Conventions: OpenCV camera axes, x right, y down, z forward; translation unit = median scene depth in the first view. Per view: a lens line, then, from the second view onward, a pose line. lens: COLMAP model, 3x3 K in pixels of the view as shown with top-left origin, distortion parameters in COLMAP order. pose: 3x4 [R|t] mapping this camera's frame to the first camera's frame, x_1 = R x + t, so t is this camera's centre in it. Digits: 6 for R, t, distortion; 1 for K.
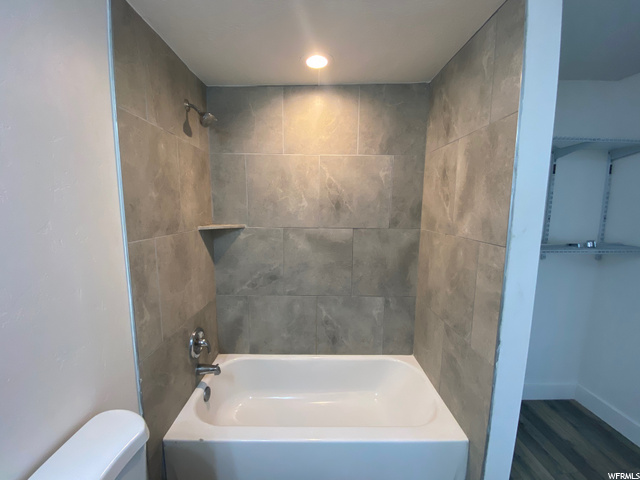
lens RADIAL K [[256.1, 0, 323.0], [0, 256.1, 236.2], [0, 0, 1]] dist [0.001969, -0.000398]
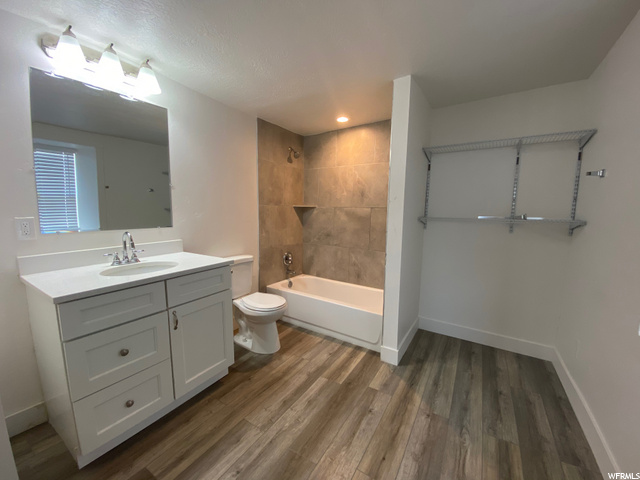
lens RADIAL K [[256.1, 0, 323.0], [0, 256.1, 236.2], [0, 0, 1]] dist [0.001969, -0.000398]
pose [[0.834770, 0.063604, -0.546912, 0.785251], [-0.074116, 0.997246, 0.002849, 0.171922], [0.545587, 0.038157, 0.837185, -0.548296]]
